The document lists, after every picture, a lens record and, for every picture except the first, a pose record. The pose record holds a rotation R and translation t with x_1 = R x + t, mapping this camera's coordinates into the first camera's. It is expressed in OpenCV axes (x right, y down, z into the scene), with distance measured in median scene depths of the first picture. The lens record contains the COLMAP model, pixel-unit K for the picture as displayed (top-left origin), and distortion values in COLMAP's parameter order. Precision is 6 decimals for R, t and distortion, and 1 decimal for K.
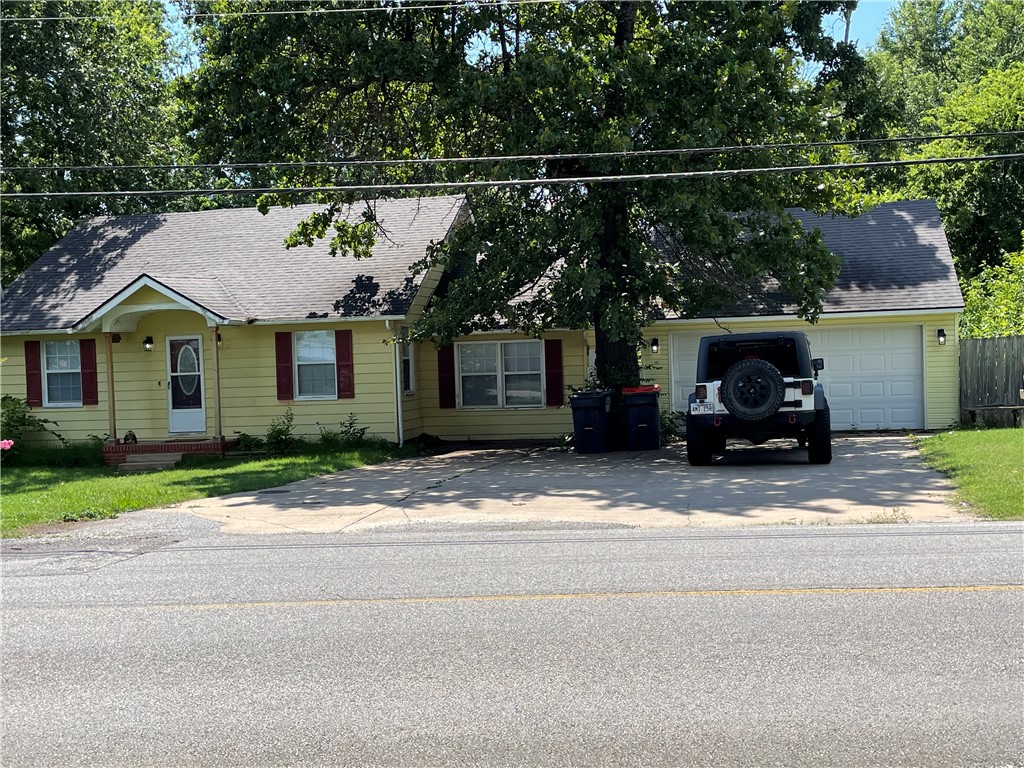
lens RADIAL K [[1174.5, 0, 512.0], [0, 1174.5, 384.0], [0, 0, 1]] dist [0.026398, 0.021647]
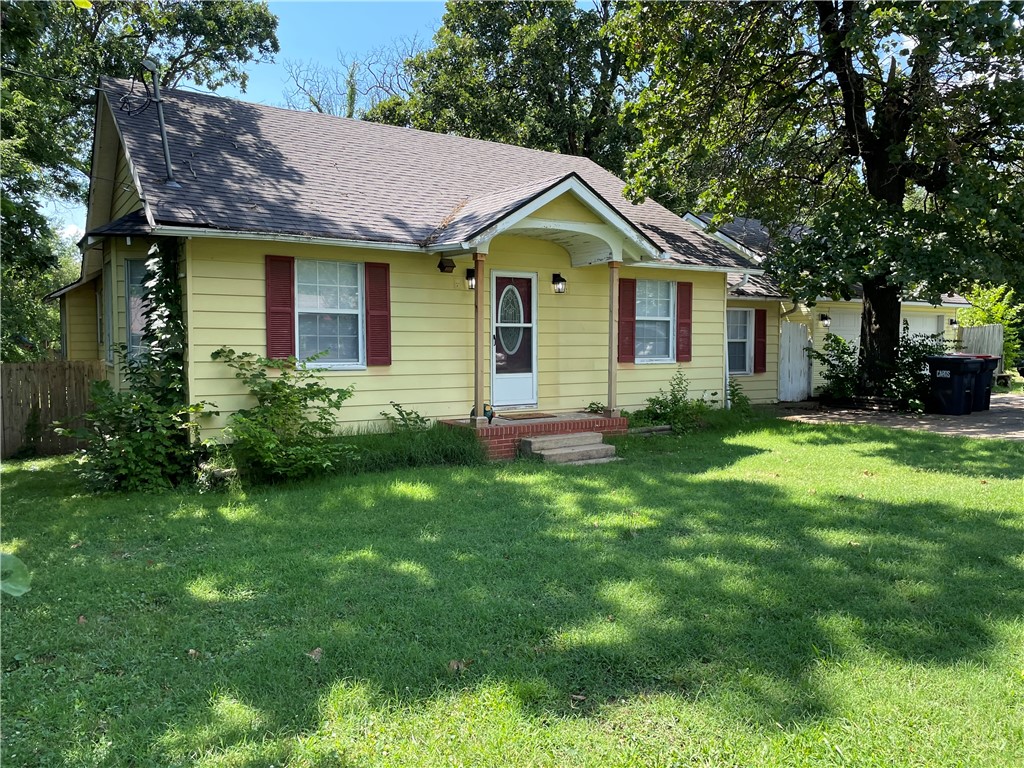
lens RADIAL K [[788.7, 0, 512.0], [0, 788.7, 384.0], [0, 0, 1]] dist [0.089138, -0.143375]
pose [[0.701998, -0.003259, 0.712171, -0.635541], [-0.008634, 0.999877, 0.013087, 0.021799], [-0.712126, -0.015336, 0.701884, 0.670804]]
